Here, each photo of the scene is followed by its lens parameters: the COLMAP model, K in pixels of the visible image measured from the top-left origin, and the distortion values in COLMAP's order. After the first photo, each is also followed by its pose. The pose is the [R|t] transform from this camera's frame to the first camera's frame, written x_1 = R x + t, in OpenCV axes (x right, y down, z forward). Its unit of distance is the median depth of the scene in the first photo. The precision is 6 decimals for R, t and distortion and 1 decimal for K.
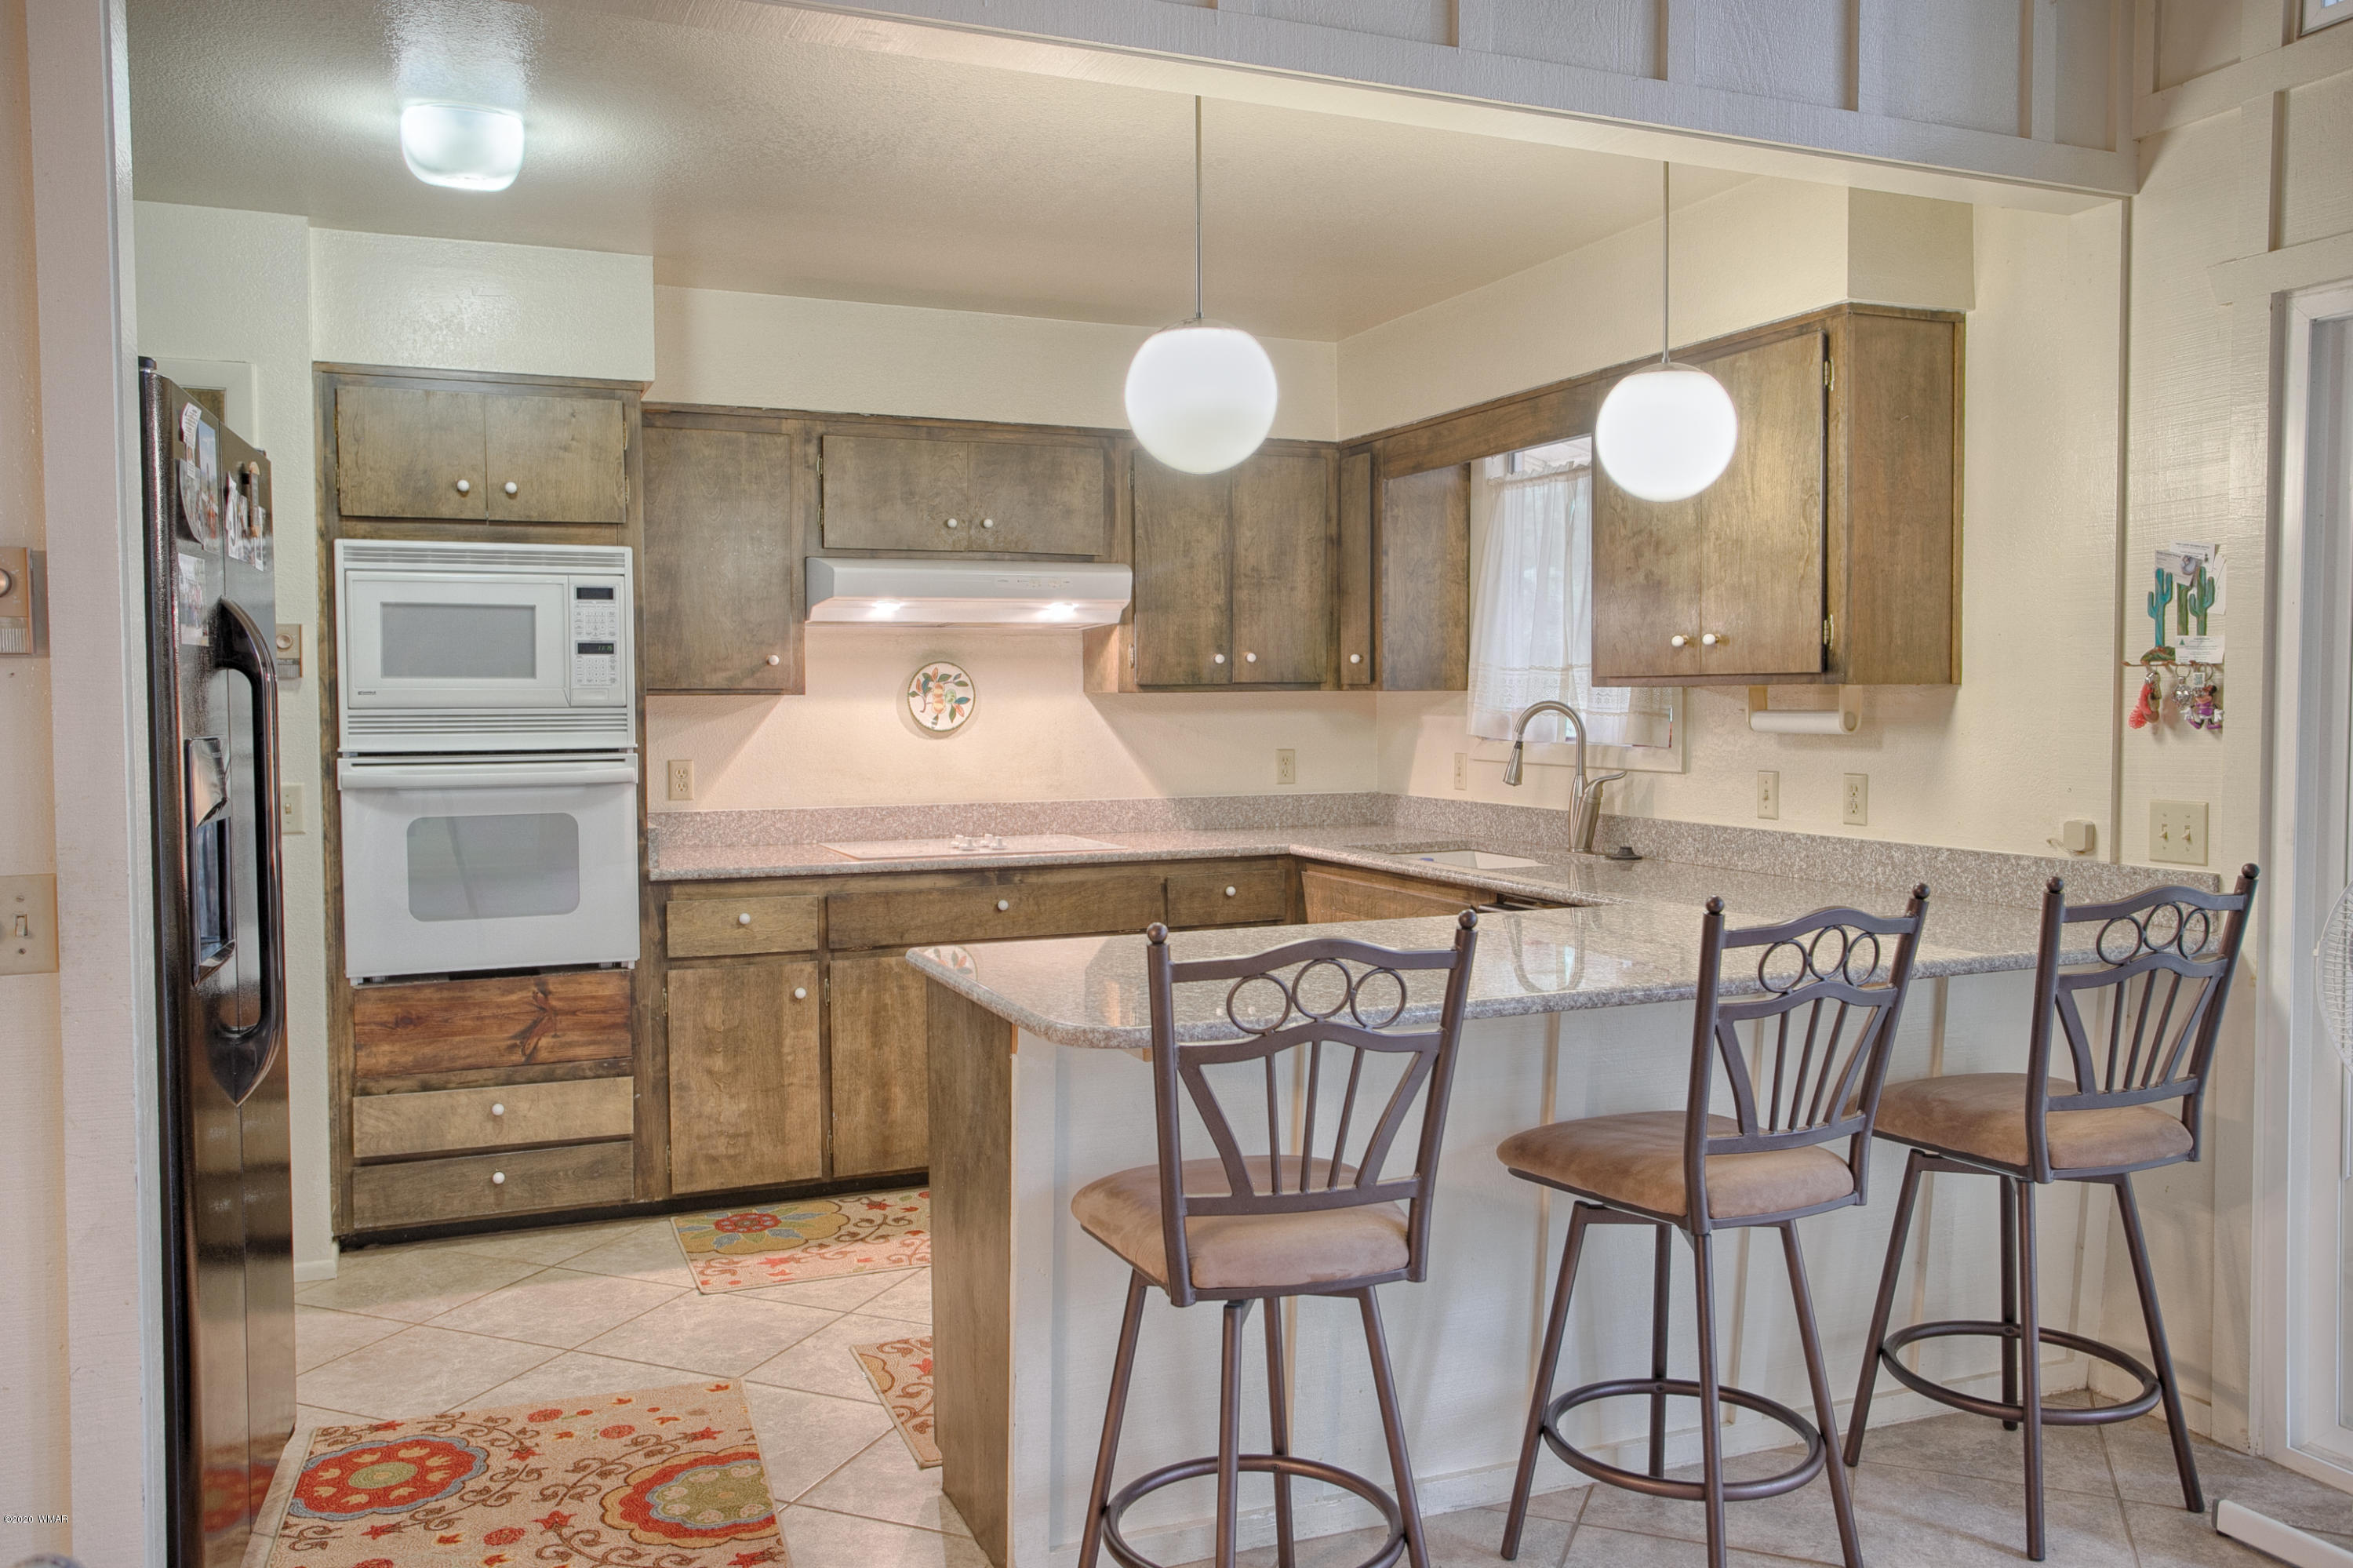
lens RADIAL K [[1895.2, 0, 1175.9], [0, 1895.2, 783.7], [0, 0, 1]] dist [-0.002307, 0.000701]
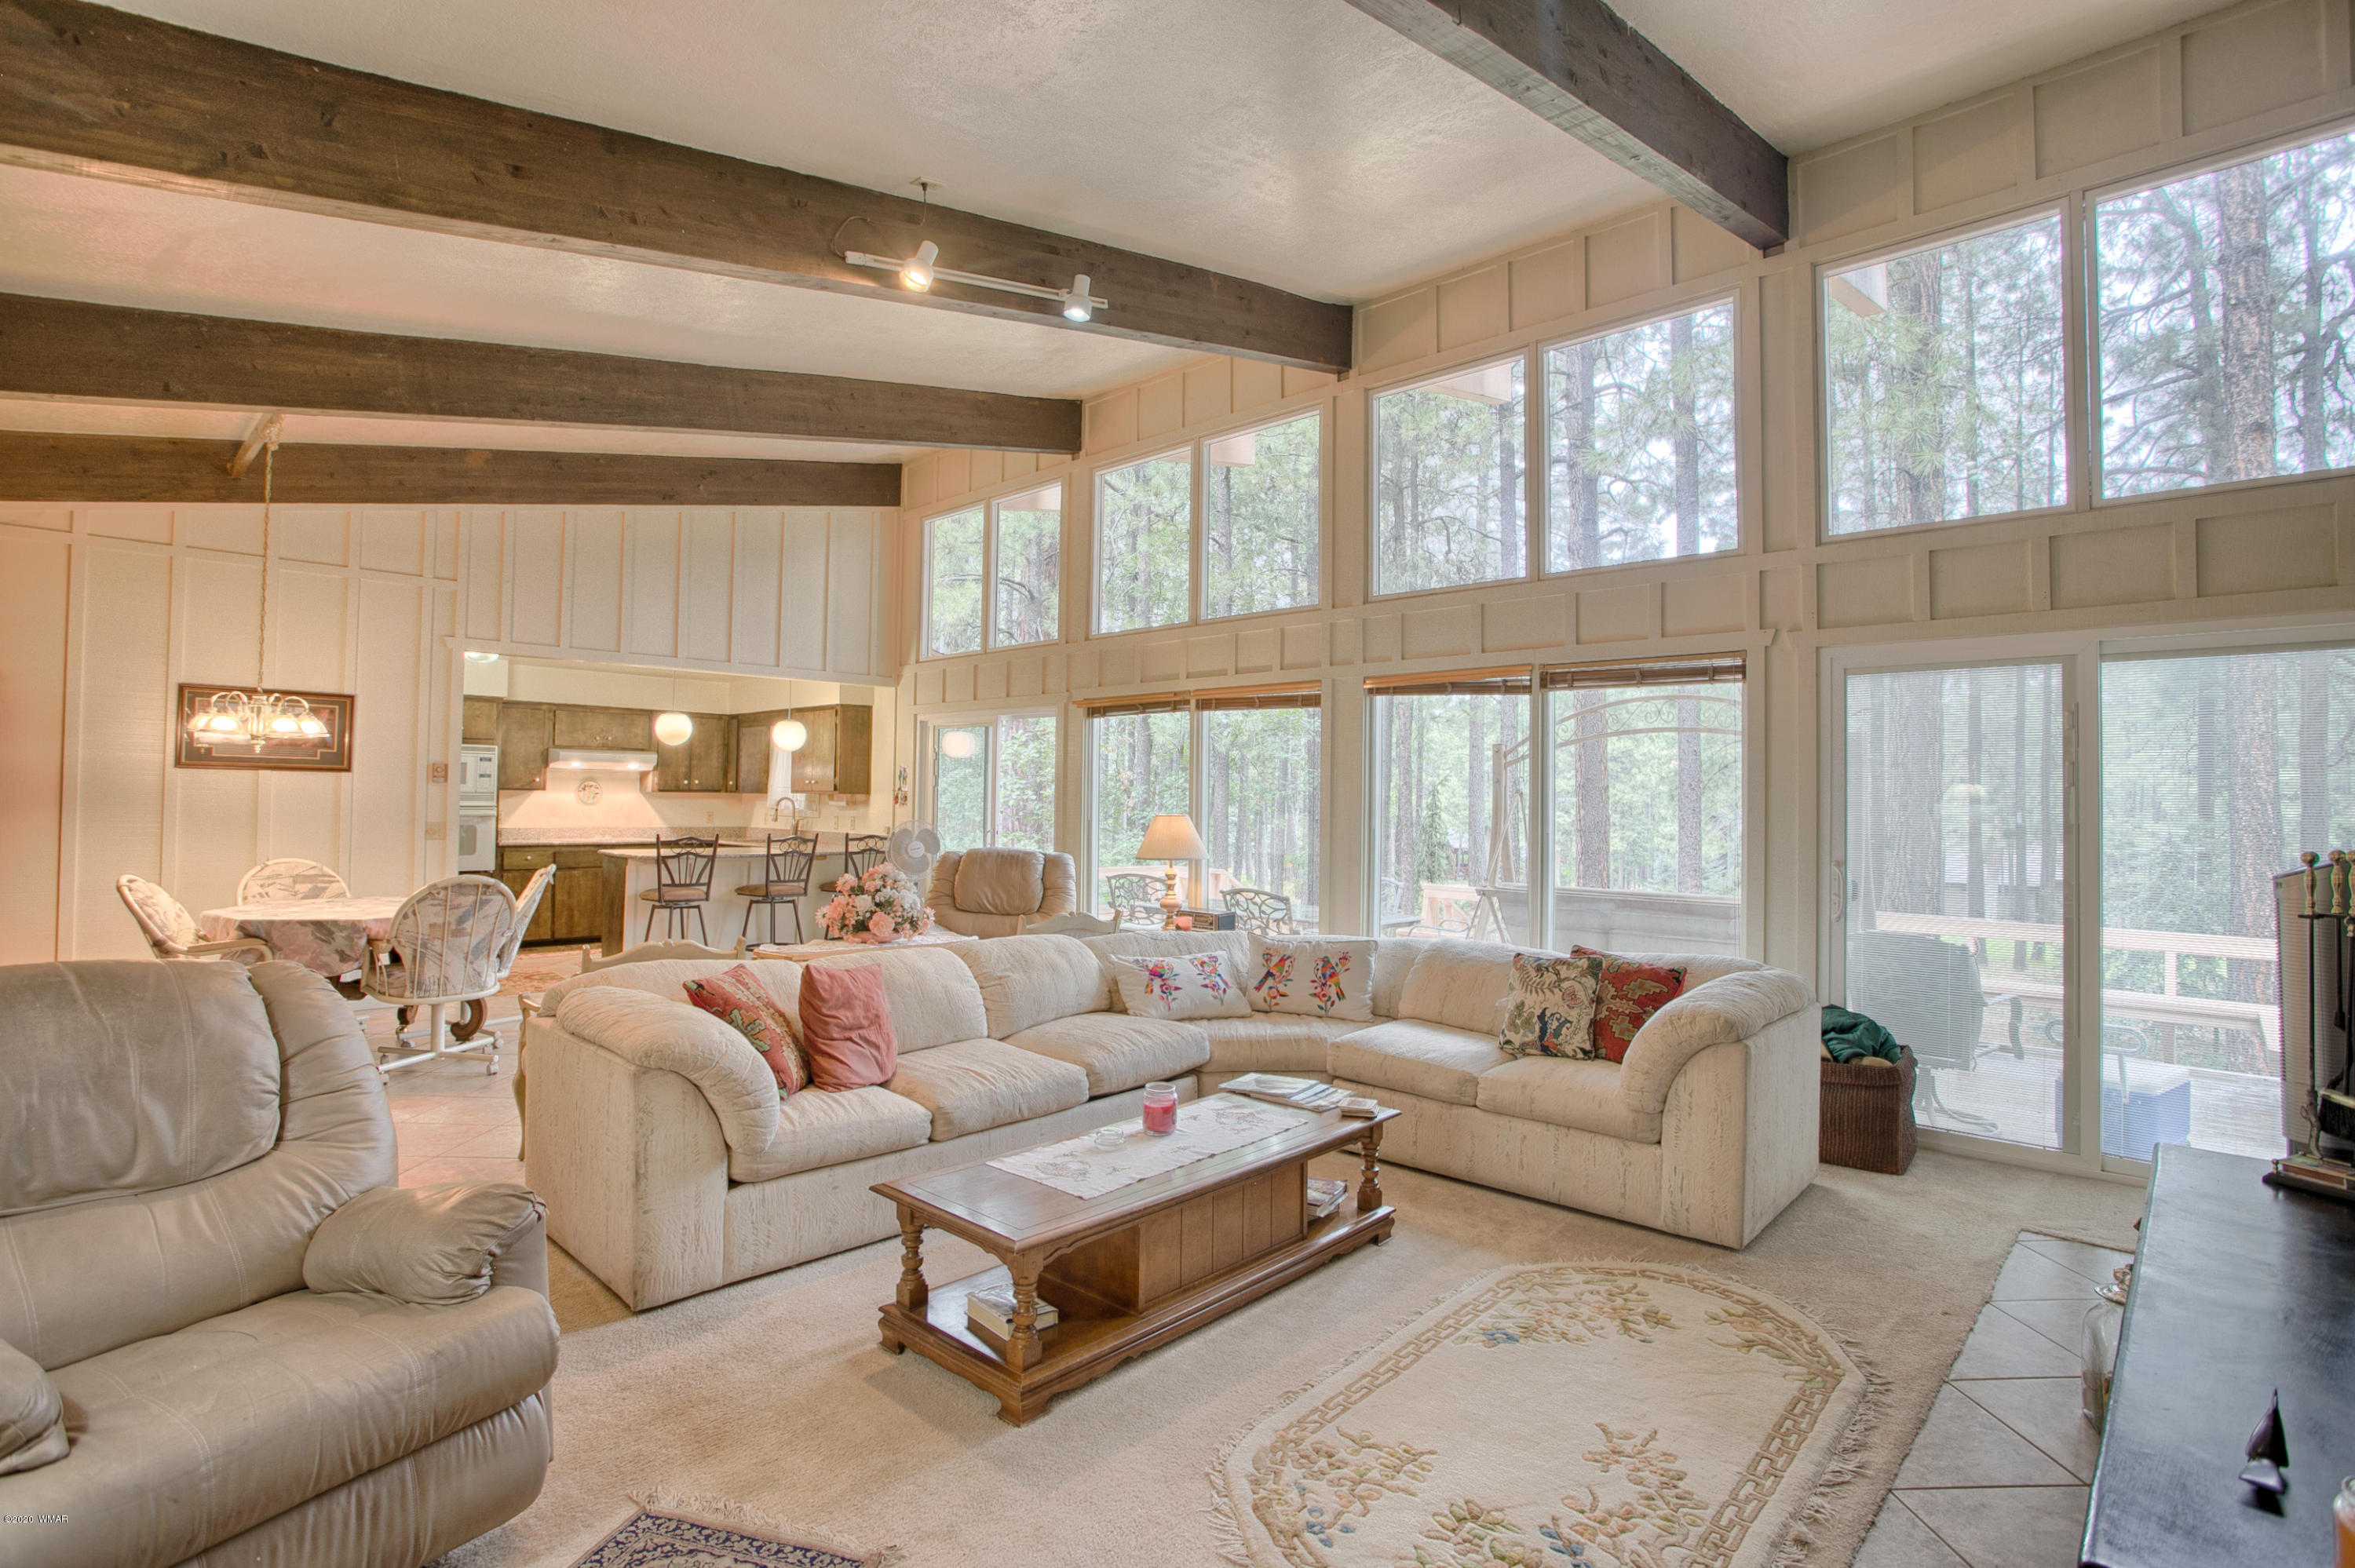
lens RADIAL K [[1139.5, 0, 1156.9], [0, 1139.5, 783.9], [0, 0, 1]] dist [-0.045585, -0.000255]
pose [[0.924265, 0.023163, 0.381048, 0.034907], [-0.000867, 0.998282, -0.058580, 0.054389], [-0.381751, 0.053814, 0.922697, -1.196828]]
